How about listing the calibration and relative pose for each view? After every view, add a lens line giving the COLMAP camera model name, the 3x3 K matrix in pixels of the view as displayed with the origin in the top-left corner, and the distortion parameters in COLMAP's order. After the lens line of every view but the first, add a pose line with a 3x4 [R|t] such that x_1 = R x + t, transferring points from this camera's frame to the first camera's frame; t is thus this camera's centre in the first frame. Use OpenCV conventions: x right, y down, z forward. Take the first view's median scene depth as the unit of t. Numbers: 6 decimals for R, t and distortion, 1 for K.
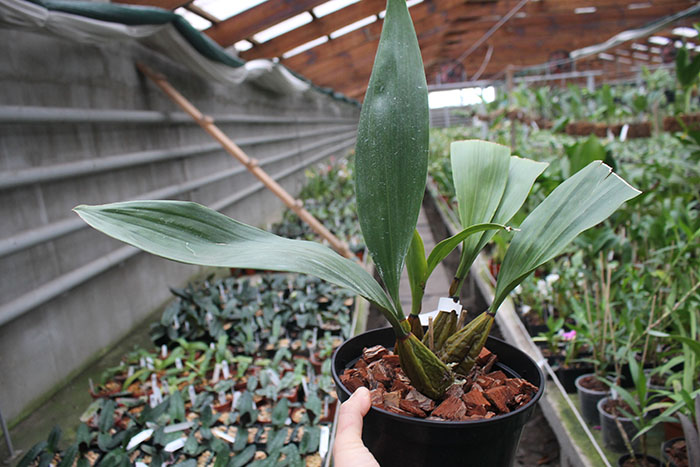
lens RADIAL K [[578.4, 0, 350.0], [0, 578.4, 233.5], [0, 0, 1]] dist [-0.203345, 0.200076]
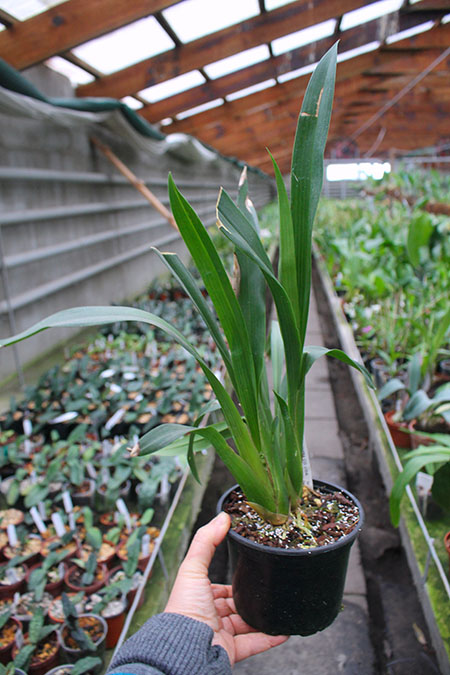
lens RADIAL K [[557.8, 0, 225.0], [0, 557.8, 337.5], [0, 0, 1]] dist [-0.203345, 0.200076]
pose [[0.997091, 0.070614, -0.028699, 0.008282], [-0.068222, 0.994680, 0.077187, 0.045052], [0.033996, -0.075005, 0.996604, -0.281132]]
